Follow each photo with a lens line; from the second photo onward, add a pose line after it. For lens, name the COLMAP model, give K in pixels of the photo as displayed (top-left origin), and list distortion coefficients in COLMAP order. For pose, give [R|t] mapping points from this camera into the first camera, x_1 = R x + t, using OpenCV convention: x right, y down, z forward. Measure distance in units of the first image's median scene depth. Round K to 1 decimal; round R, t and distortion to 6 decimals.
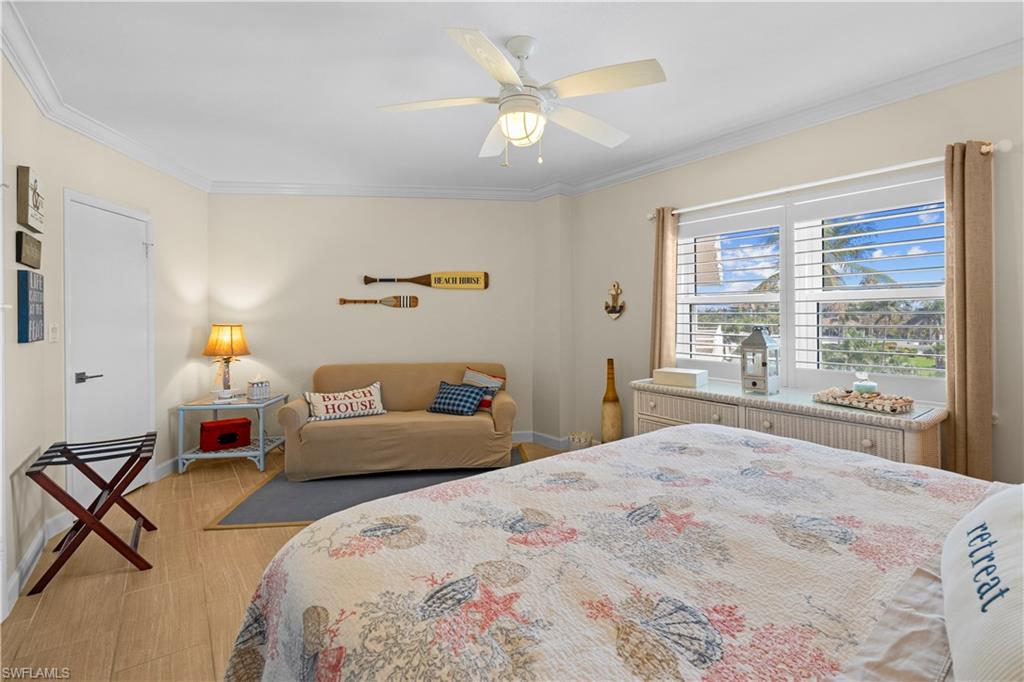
lens RADIAL K [[484.2, 0, 511.9], [0, 484.2, 315.1], [0, 0, 1]] dist [-0.000252, 0.000331]
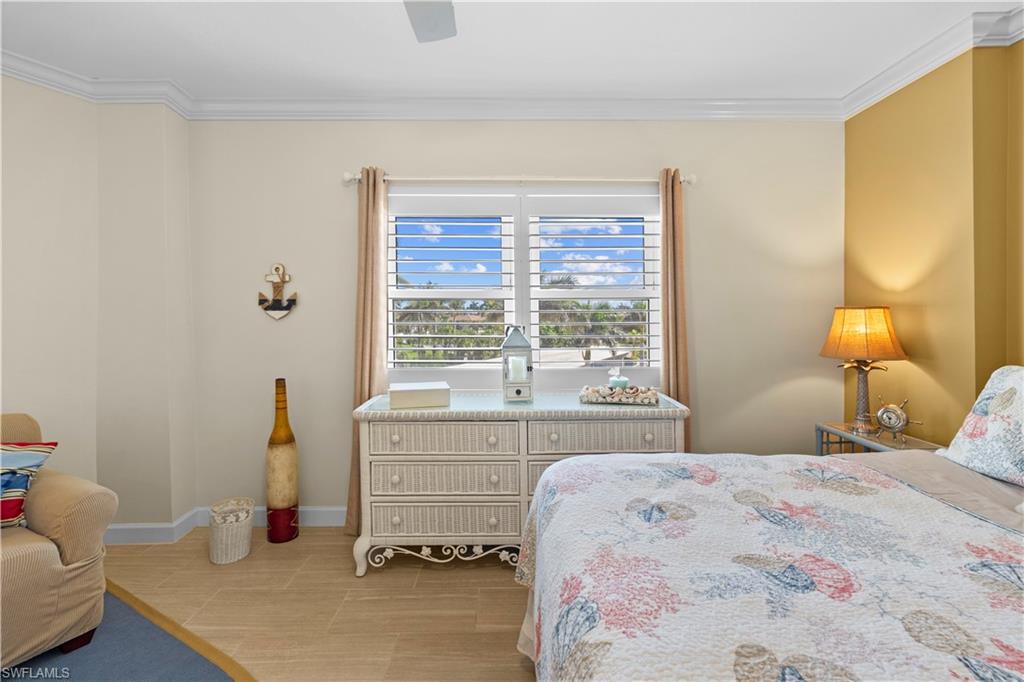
lens RADIAL K [[476.9, 0, 511.9], [0, 476.9, 315.0], [0, 0, 1]] dist [-0.005372, -0.000192]
pose [[0.574000, -0.005070, 0.818840, -0.190465], [-0.000700, 0.999977, 0.006682, -0.002262], [-0.818855, -0.004409, 0.573983, 0.472163]]
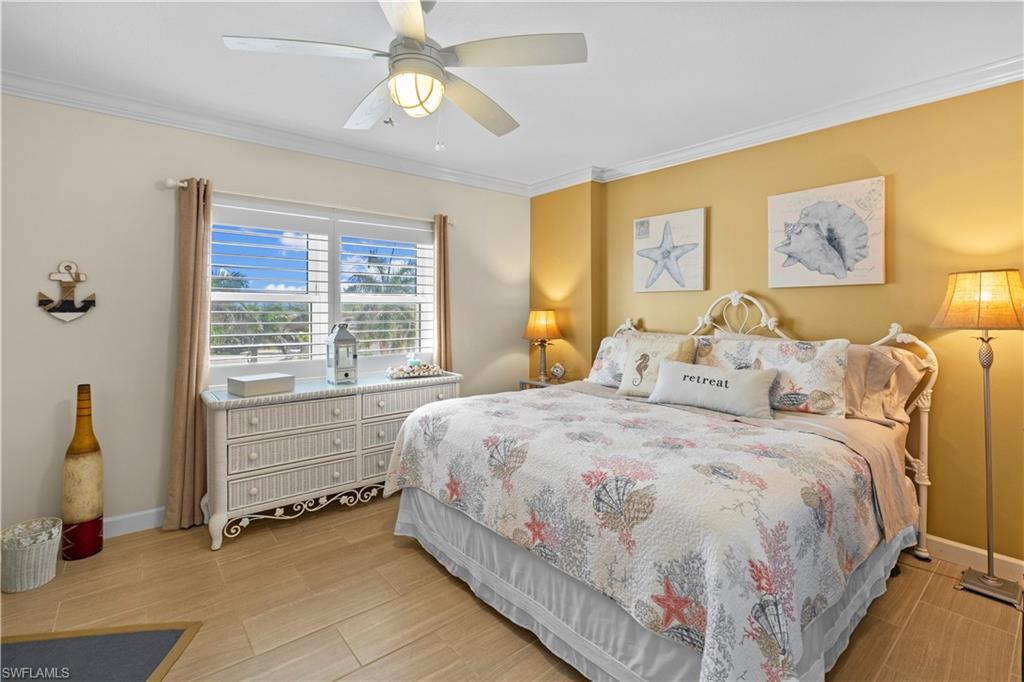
lens RADIAL K [[484.2, 0, 511.9], [0, 484.2, 315.1], [0, 0, 1]] dist [-0.000252, 0.000331]
pose [[-0.069794, -0.007102, 0.997536, -0.596216], [0.000669, 0.999974, 0.007166, -0.005151], [-0.997561, 0.001168, -0.069787, 0.633677]]
